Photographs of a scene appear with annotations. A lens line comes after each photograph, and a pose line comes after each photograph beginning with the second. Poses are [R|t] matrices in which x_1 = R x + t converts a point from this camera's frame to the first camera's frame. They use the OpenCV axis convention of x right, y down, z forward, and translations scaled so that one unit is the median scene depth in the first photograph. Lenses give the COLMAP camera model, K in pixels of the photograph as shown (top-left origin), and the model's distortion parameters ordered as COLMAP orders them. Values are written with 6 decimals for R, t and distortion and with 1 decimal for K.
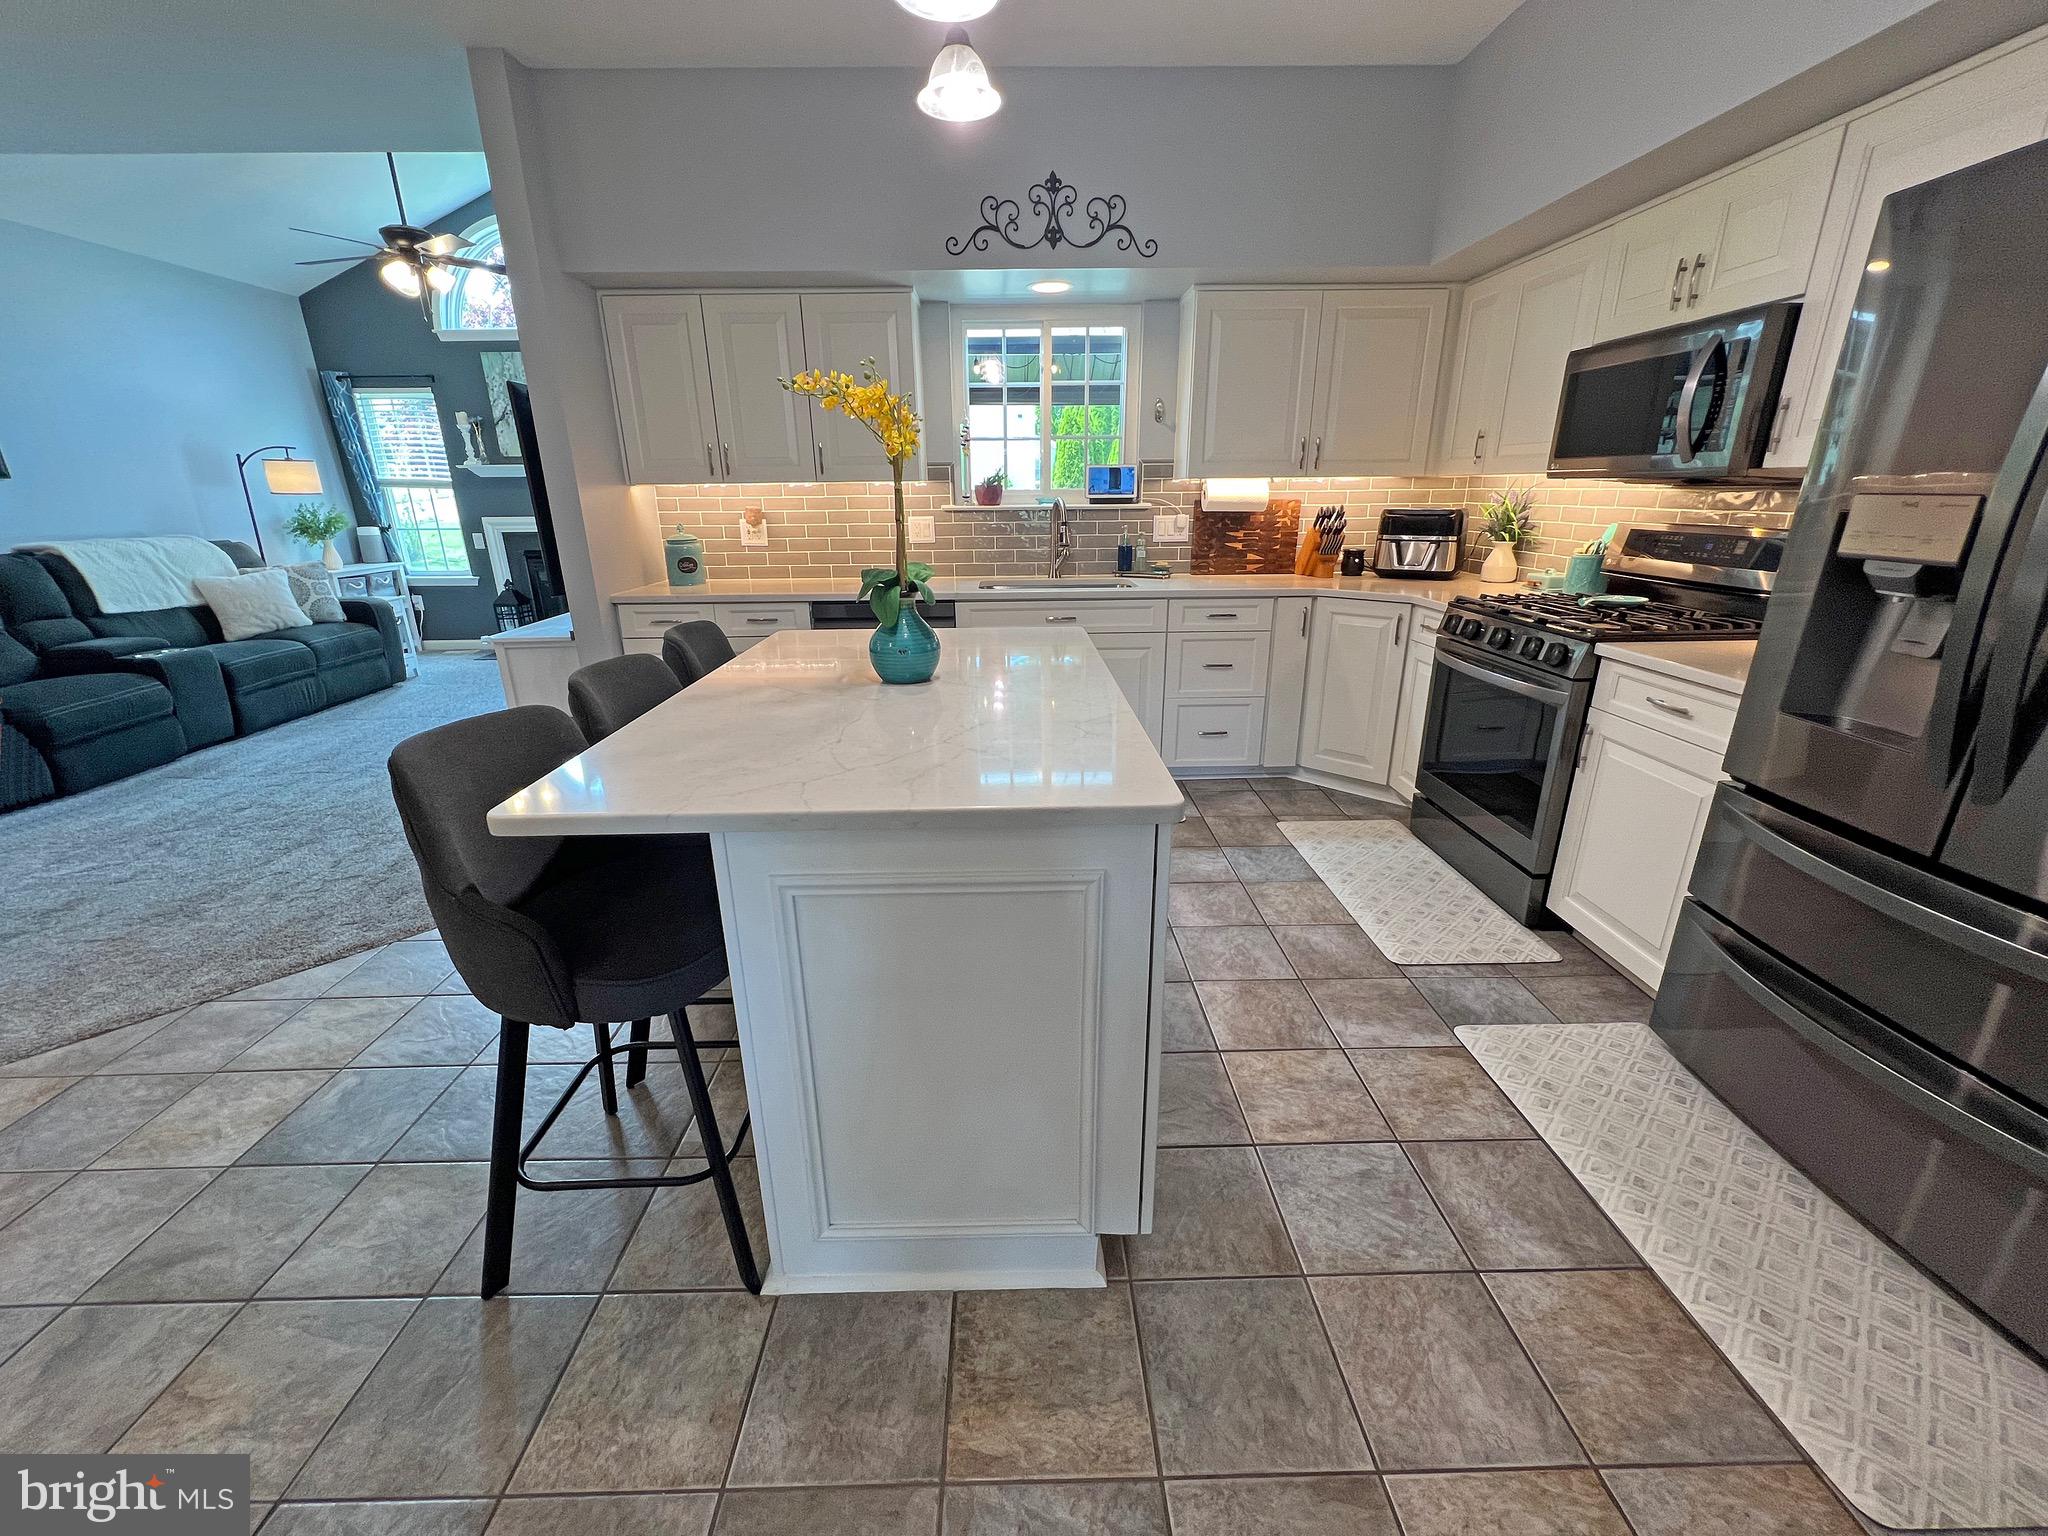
lens RADIAL K [[823.8, 0, 1021.6], [0, 823.8, 767.0], [0, 0, 1]] dist [-0.004311, 0.001372]
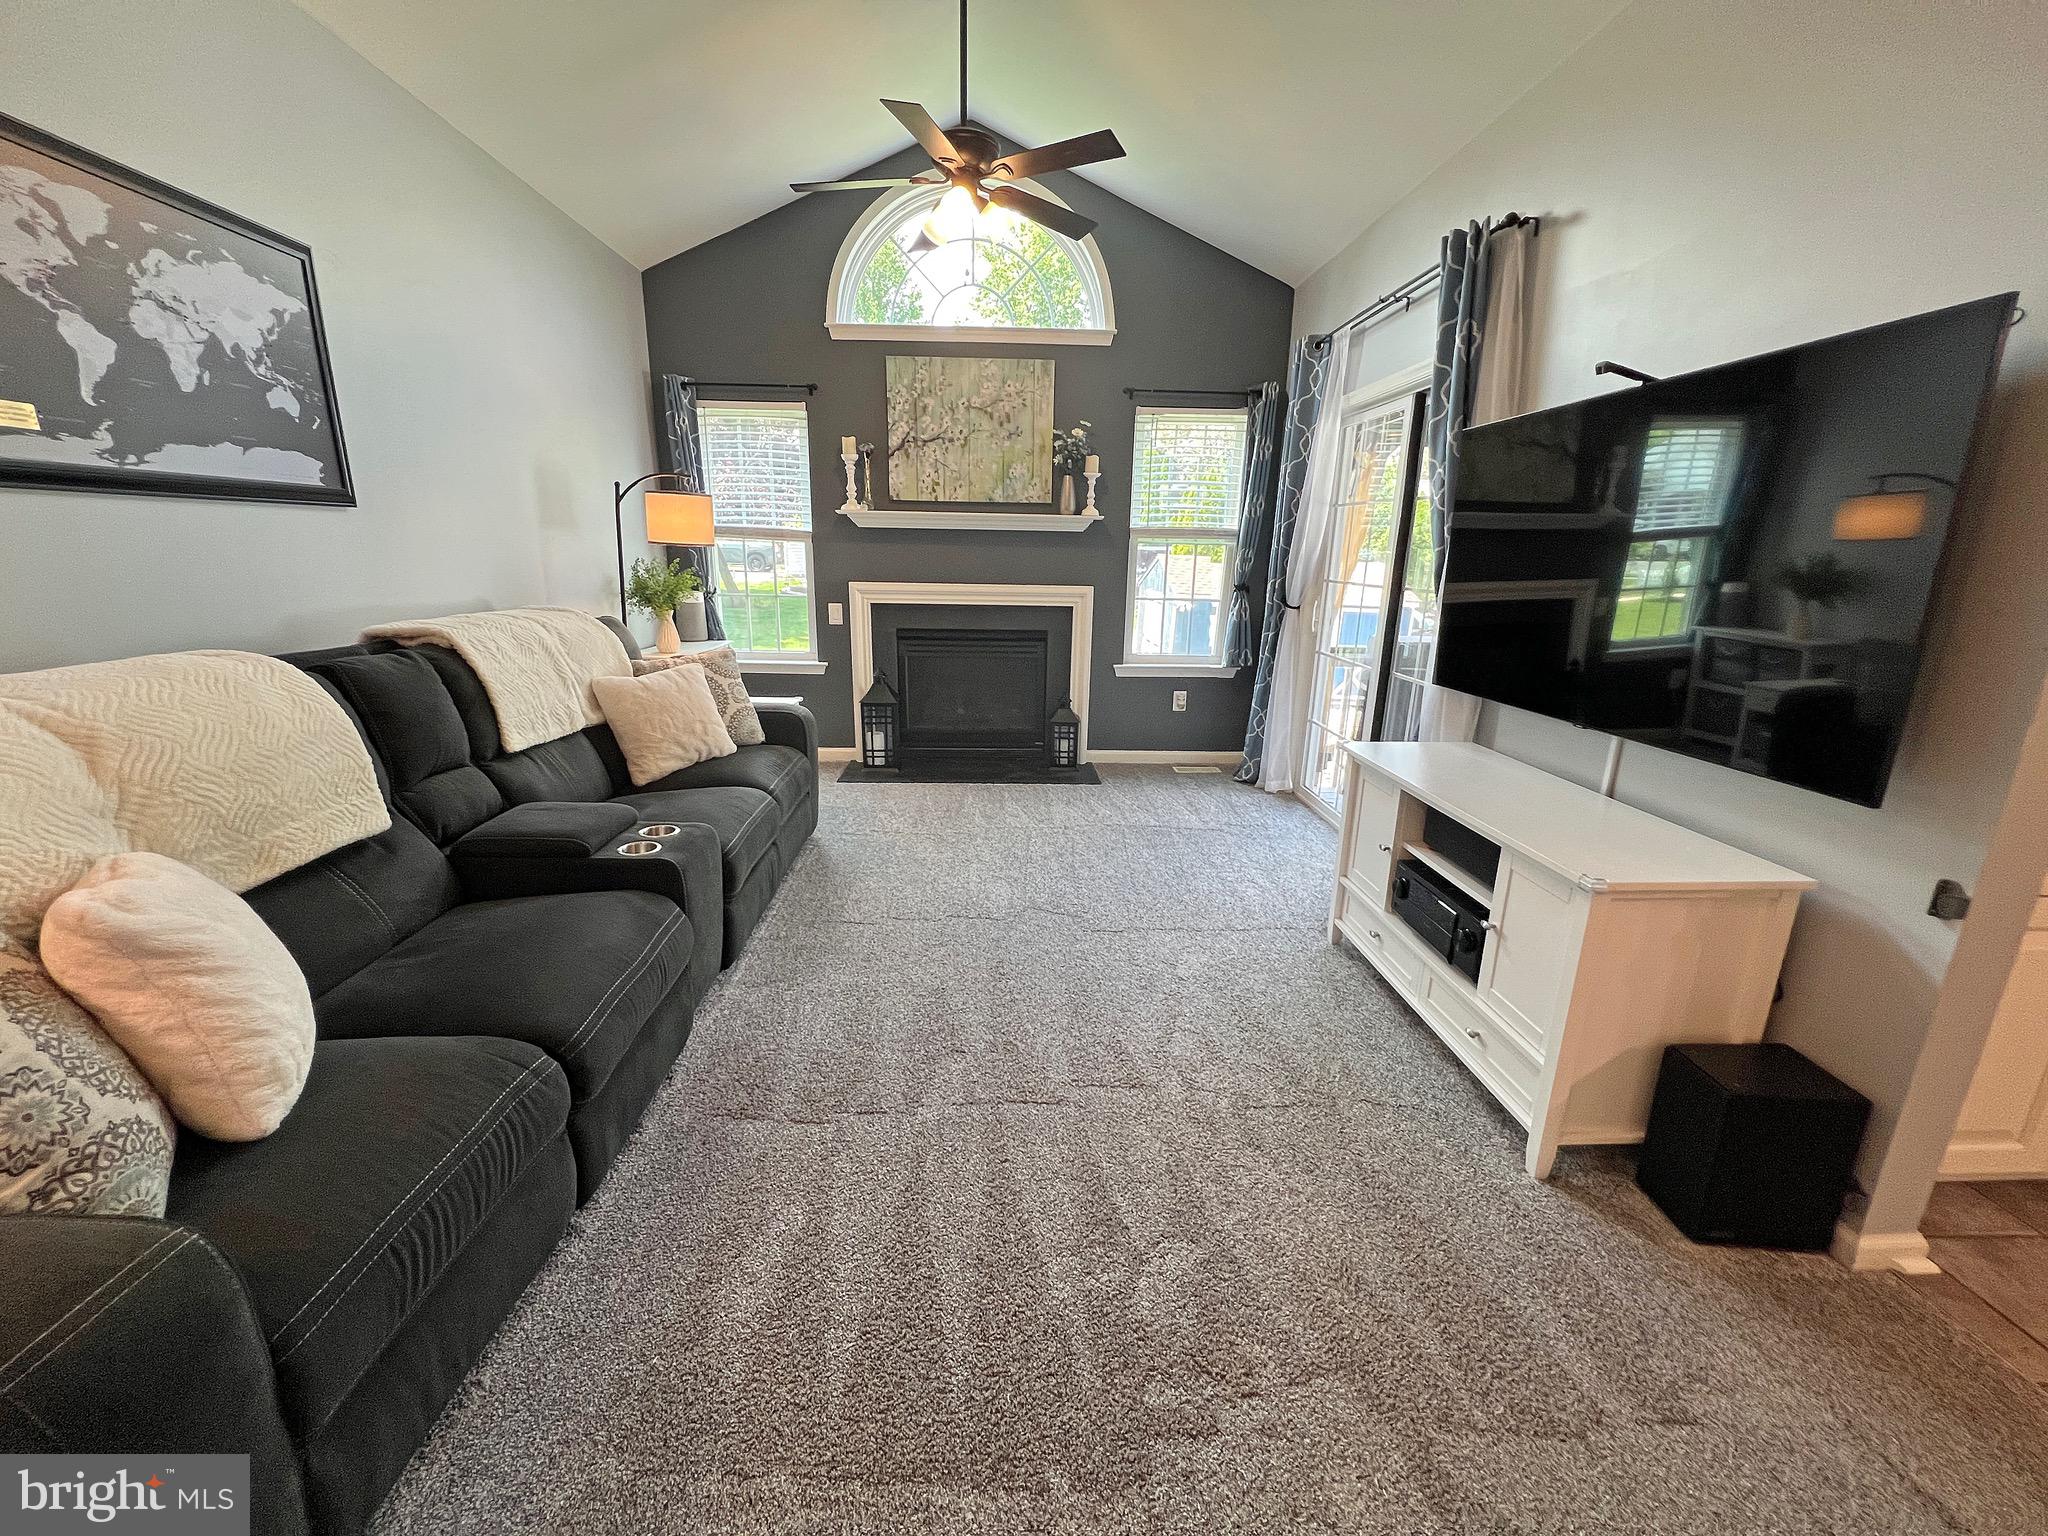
lens RADIAL K [[824.9, 0, 1020.3], [0, 824.9, 766.9], [0, 0, 1]] dist [-0.001067, 0.000071]
pose [[0.999667, 0.021842, 0.013727, -0.918808], [-0.020811, 0.997245, -0.071201, -0.170349], [-0.015244, 0.070891, 0.997368, 0.524814]]
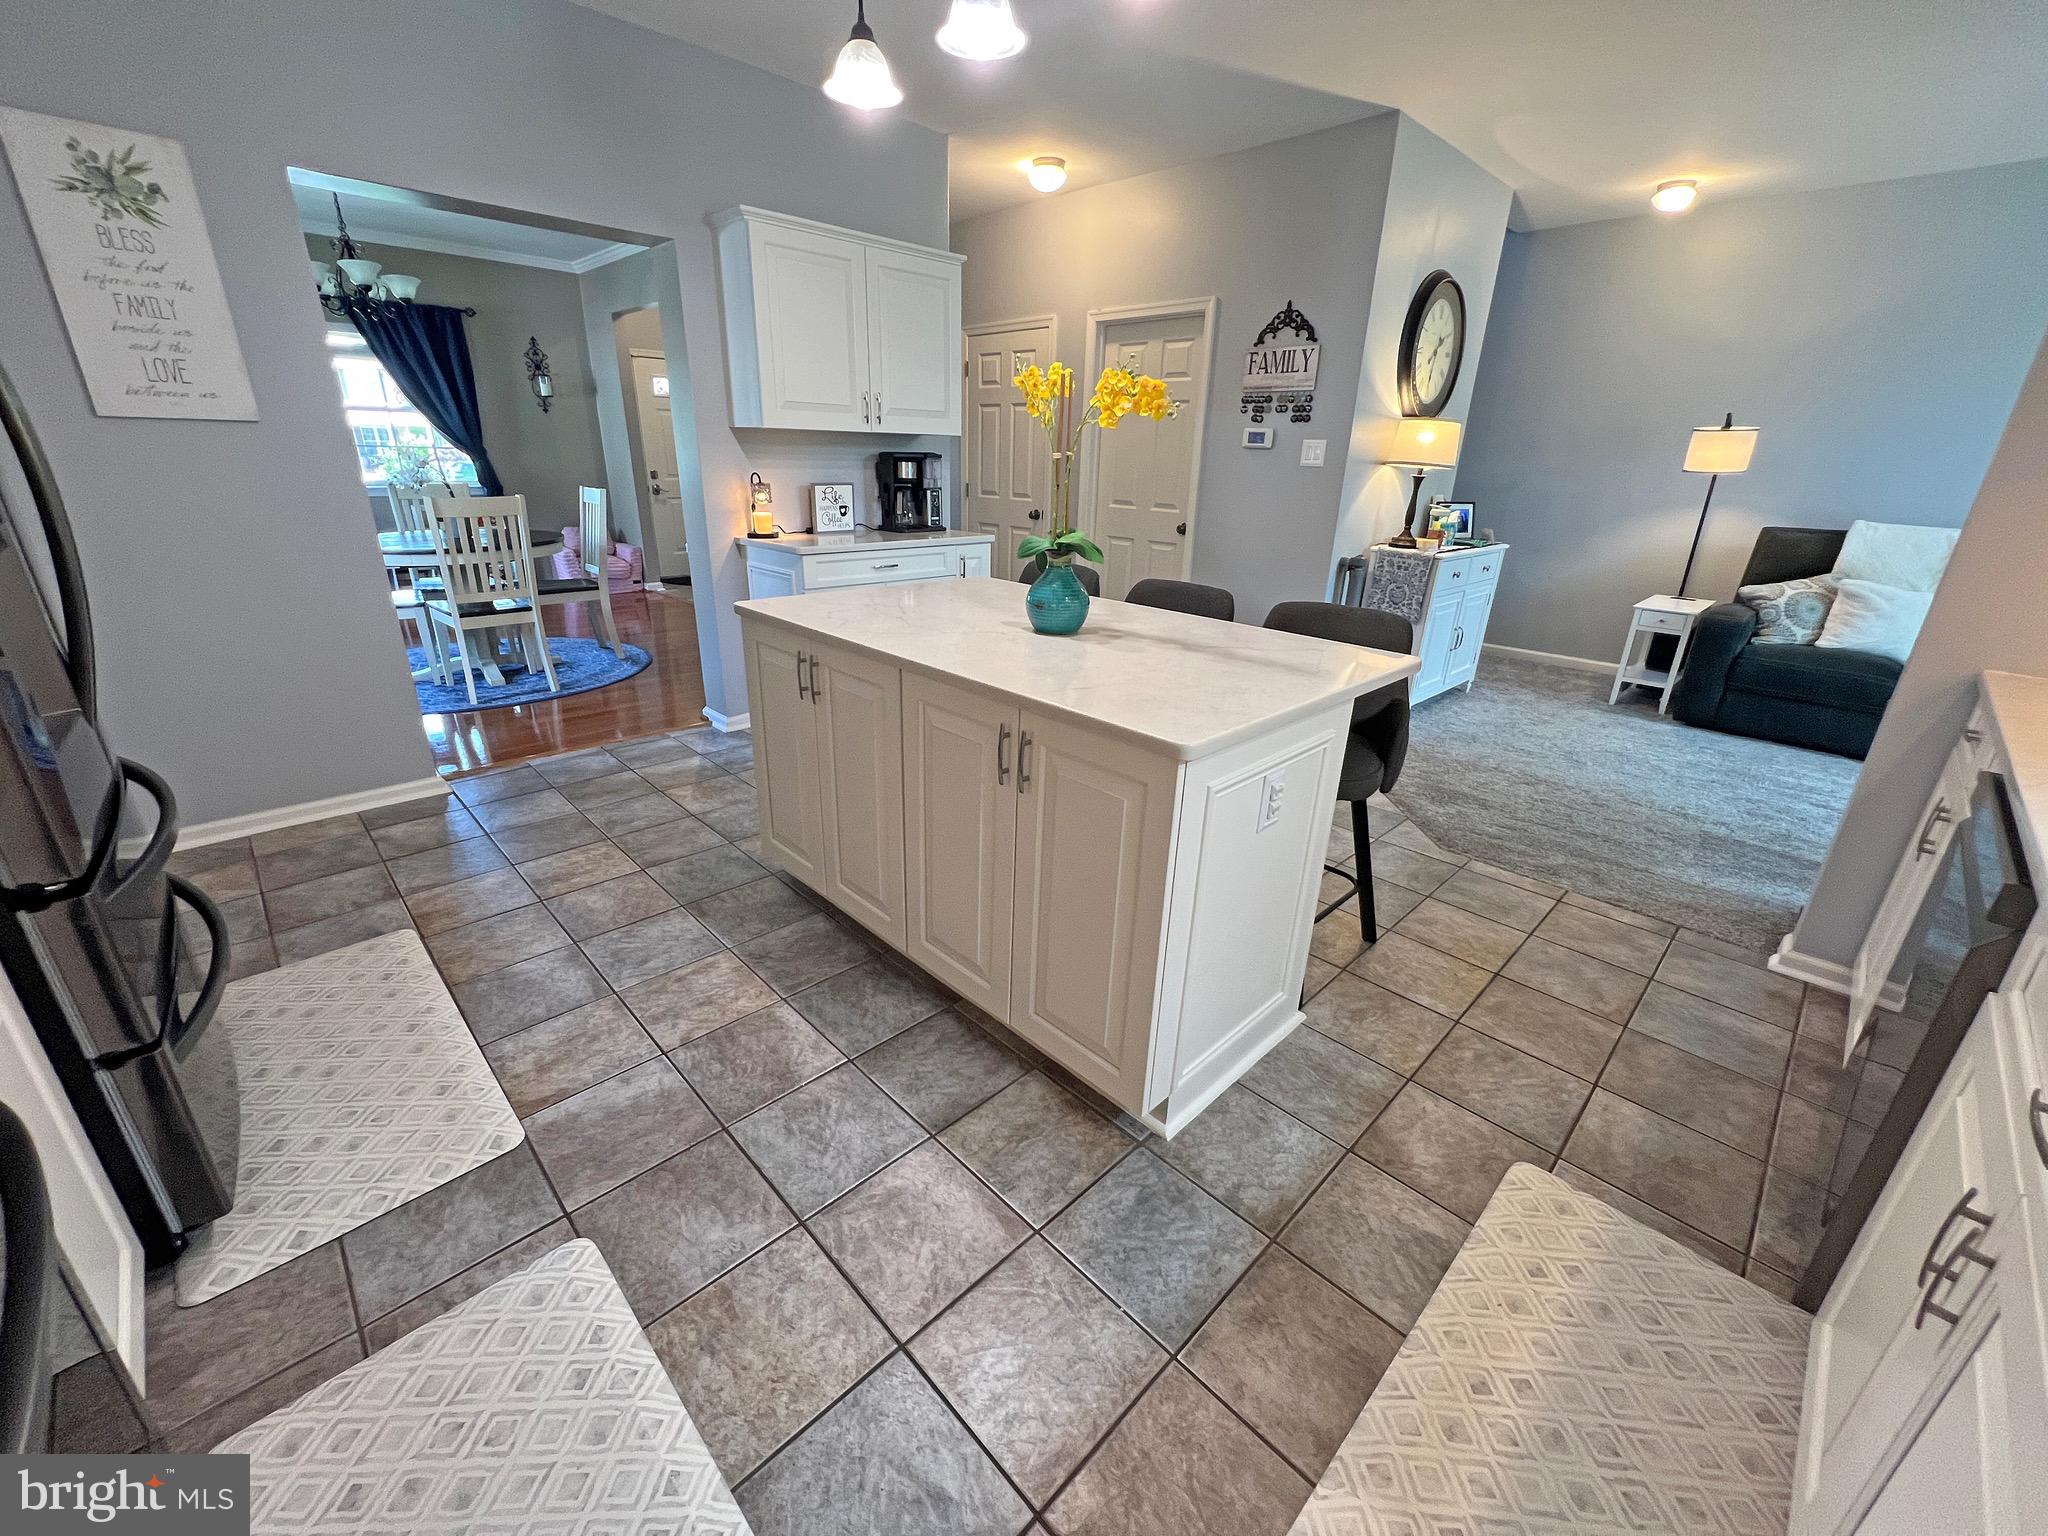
lens RADIAL K [[824.9, 0, 1021.9], [0, 824.9, 764.8], [0, 0, 1]] dist [-0.001067, 0.000071]
pose [[-0.728320, 0.235495, -0.643500, 0.327915], [-0.238842, 0.792956, 0.560514, -0.289462], [0.642265, 0.561928, -0.521280, 0.828572]]
